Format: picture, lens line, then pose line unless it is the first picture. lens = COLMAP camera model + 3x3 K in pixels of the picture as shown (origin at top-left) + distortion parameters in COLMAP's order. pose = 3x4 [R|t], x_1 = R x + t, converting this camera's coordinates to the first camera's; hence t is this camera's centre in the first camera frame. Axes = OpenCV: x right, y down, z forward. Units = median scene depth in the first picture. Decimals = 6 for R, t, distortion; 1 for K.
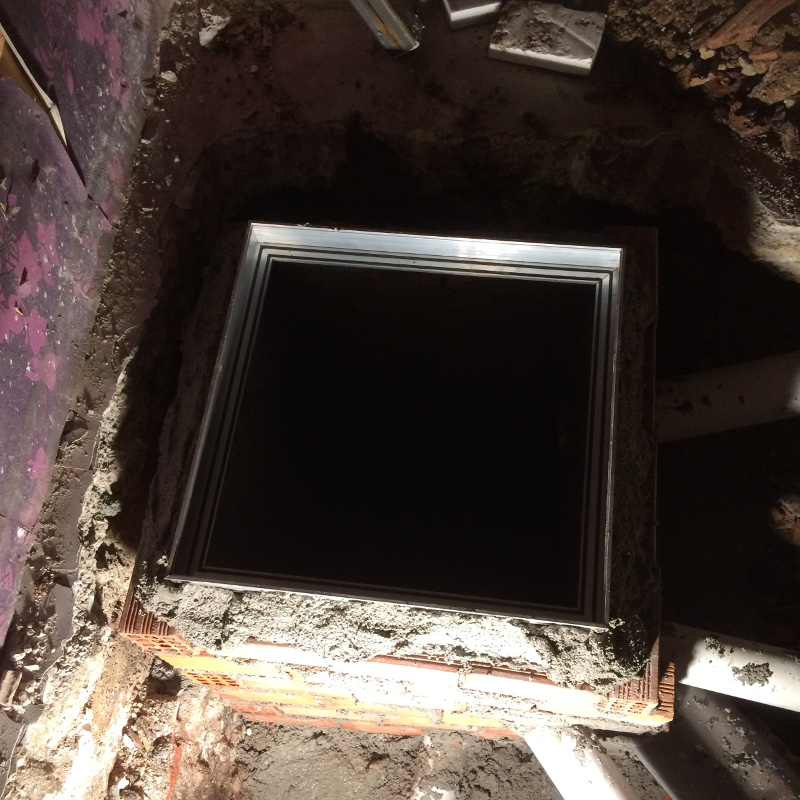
lens RADIAL K [[905.6, 0, 399.9], [0, 905.6, 459.4], [0, 0, 1]] dist [0.142948, -0.226126]
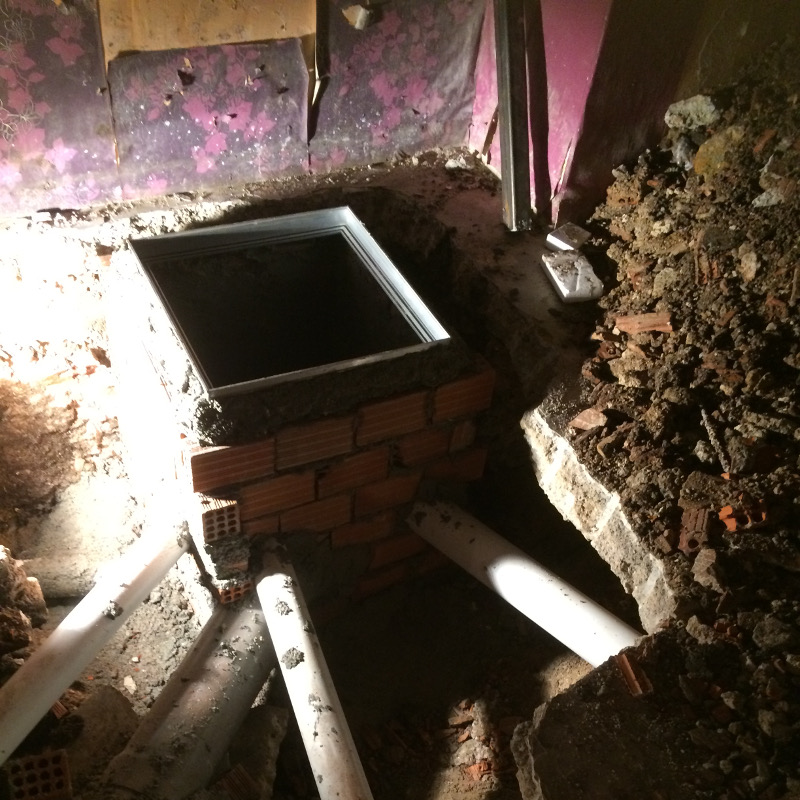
lens RADIAL K [[911.8, 0, 391.0], [0, 911.8, 529.0], [0, 0, 1]] dist [0.077052, 0.000214]
pose [[0.541481, 0.706750, -0.455304, 0.988595], [-0.816281, 0.571583, -0.083537, 0.143666], [0.201205, 0.416890, 0.886408, -0.213018]]
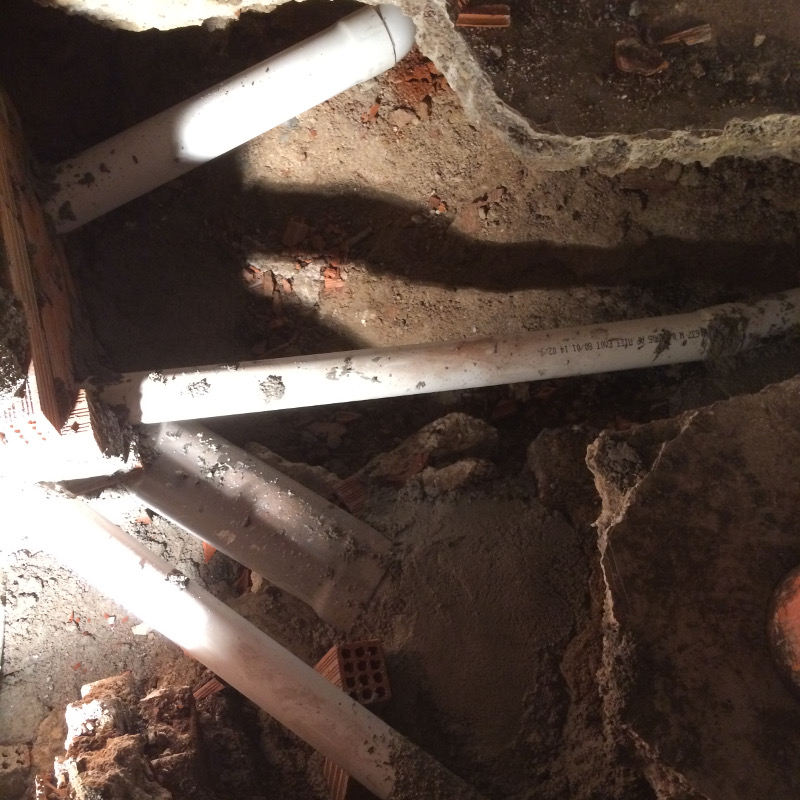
lens RADIAL K [[904.9, 0, 401.6], [0, 904.9, 445.1], [0, 0, 1]] dist [0.121962, -0.220278]
pose [[0.903304, -0.314927, 0.291313, 0.261560], [0.287570, 0.948399, 0.133578, 0.215053], [-0.318348, -0.036889, 0.947256, -0.126246]]
